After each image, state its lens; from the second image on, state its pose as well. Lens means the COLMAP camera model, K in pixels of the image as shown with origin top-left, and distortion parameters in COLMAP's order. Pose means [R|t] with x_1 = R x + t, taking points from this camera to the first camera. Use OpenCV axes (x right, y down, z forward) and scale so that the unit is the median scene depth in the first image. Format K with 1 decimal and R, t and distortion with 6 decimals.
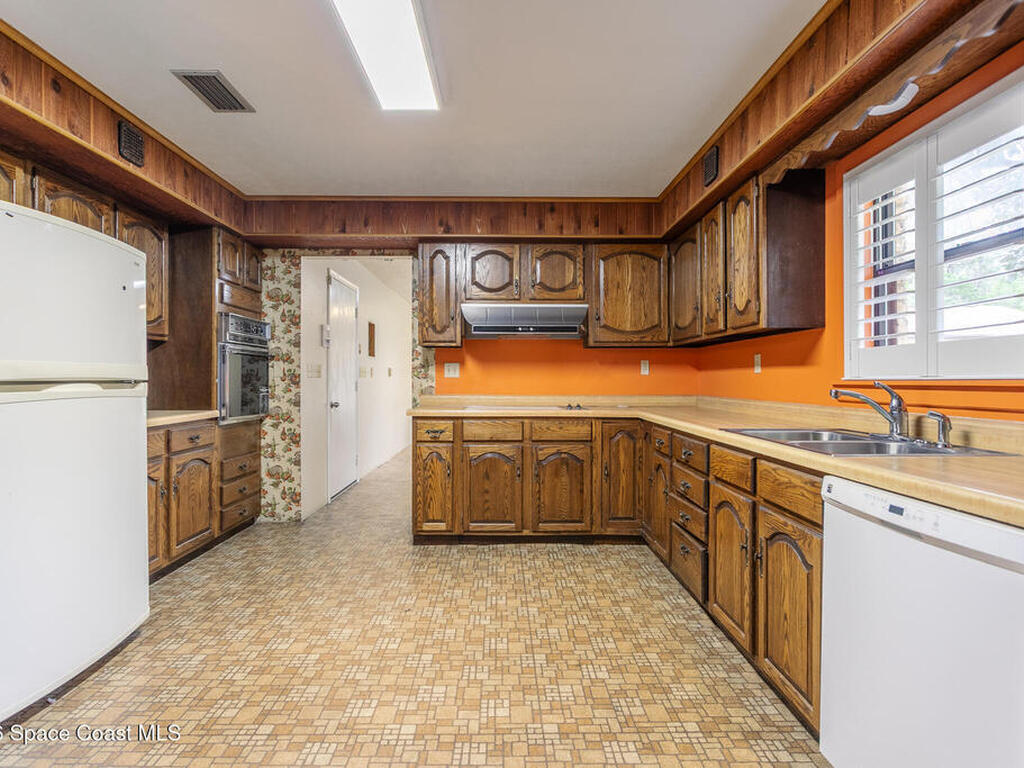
lens RADIAL K [[564.3, 0, 508.5], [0, 564.3, 379.8], [0, 0, 1]] dist [-0.017177, 0.011404]
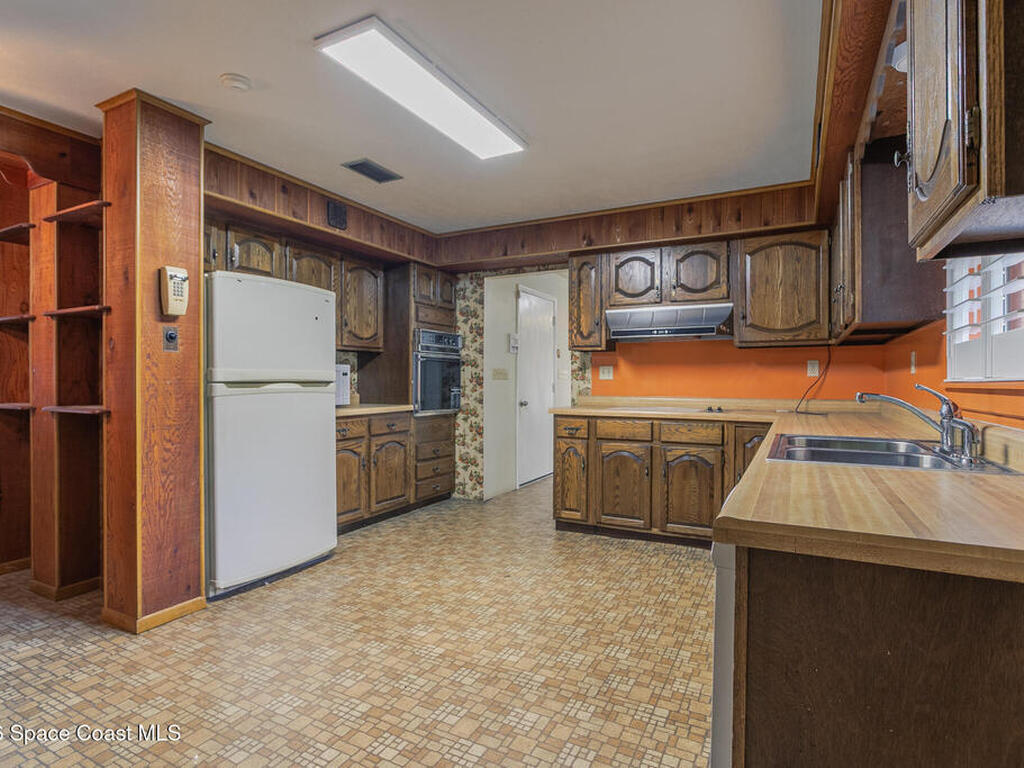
lens RADIAL K [[564.3, 0, 491.8], [0, 564.3, 382.7], [0, 0, 1]] dist [-0.017177, 0.011404]
pose [[0.868667, 0.002747, -0.495389, 0.325787], [-0.002069, 0.999996, 0.001918, 0.000307], [0.495392, -0.000642, 0.868669, -0.039583]]
